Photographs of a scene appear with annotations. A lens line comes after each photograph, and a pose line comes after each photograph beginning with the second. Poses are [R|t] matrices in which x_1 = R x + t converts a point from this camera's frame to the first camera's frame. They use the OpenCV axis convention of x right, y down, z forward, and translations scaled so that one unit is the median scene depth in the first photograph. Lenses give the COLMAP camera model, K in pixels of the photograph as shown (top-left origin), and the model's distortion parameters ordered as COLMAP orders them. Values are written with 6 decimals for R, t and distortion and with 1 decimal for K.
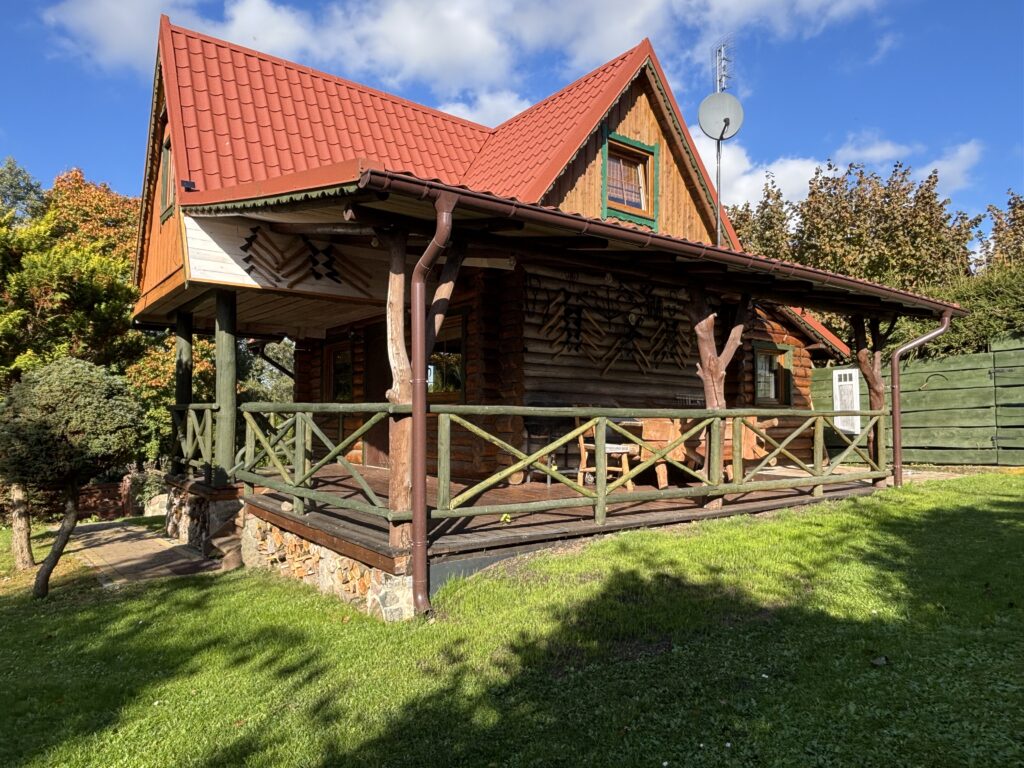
lens RADIAL K [[687.2, 0, 516.2], [0, 687.2, 386.7], [0, 0, 1]] dist [0.025938, -0.000776]
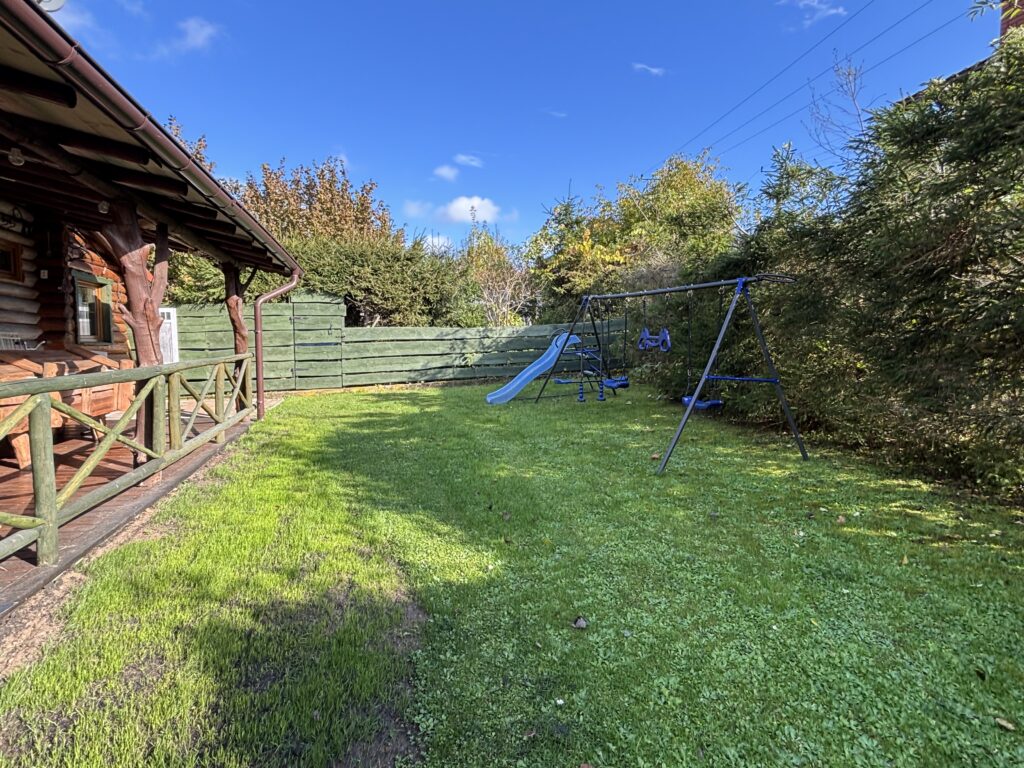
lens RADIAL K [[535.5, 0, 511.4], [0, 535.5, 378.7], [0, 0, 1]] dist [-0.000532, -0.003449]
pose [[0.390149, -0.061989, 0.918663, -0.082517], [-0.046485, 0.995133, 0.086891, -0.015973], [-0.919577, -0.076605, 0.385369, 0.237914]]
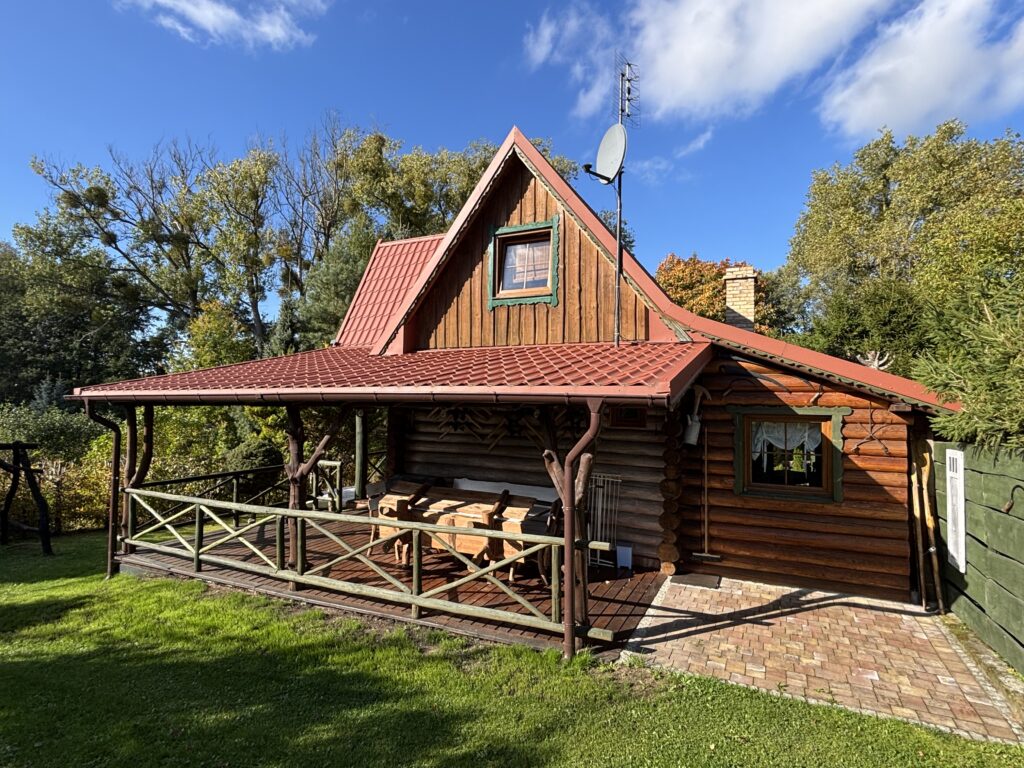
lens RADIAL K [[535.5, 0, 508.7], [0, 535.5, 382.2], [0, 0, 1]] dist [-0.000532, -0.003449]
pose [[0.447682, -0.033919, -0.893549, 0.852969], [0.037193, 0.999122, -0.019292, -0.102327], [0.893419, -0.024597, 0.448550, 0.594751]]
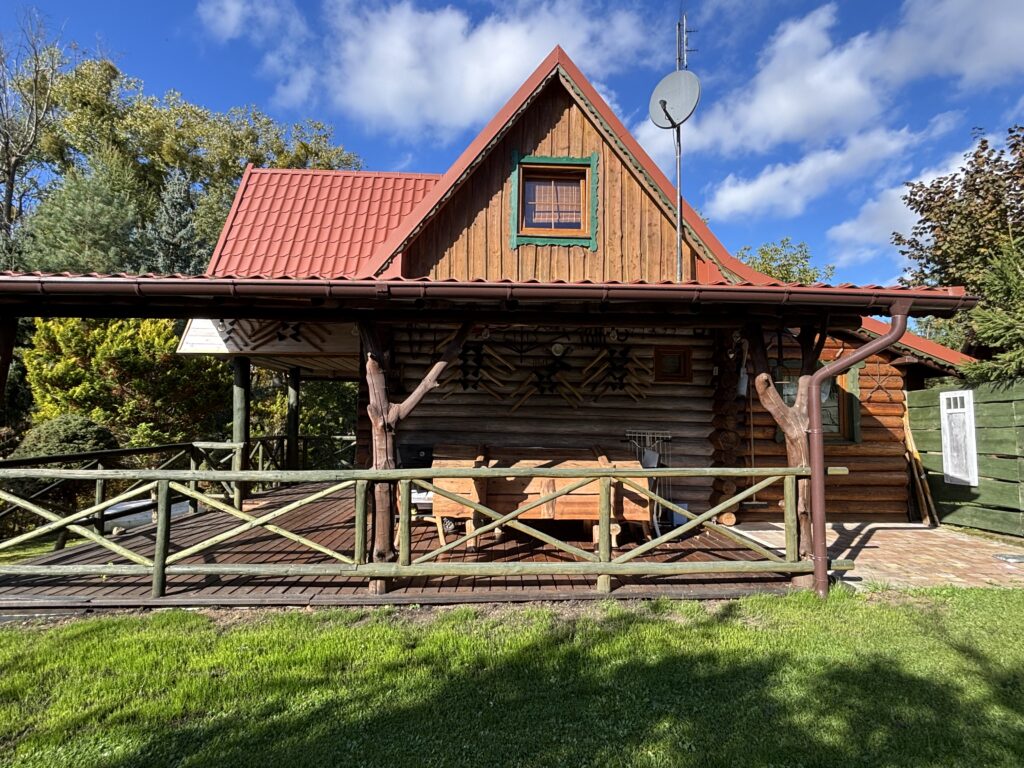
lens RADIAL K [[535.5, 0, 510.0], [0, 535.5, 387.8], [0, 0, 1]] dist [-0.000532, -0.003449]
pose [[0.819827, -0.034436, -0.571575, 0.505987], [0.021880, 0.999345, -0.028825, -0.027294], [0.572193, 0.011125, 0.820043, 0.366197]]
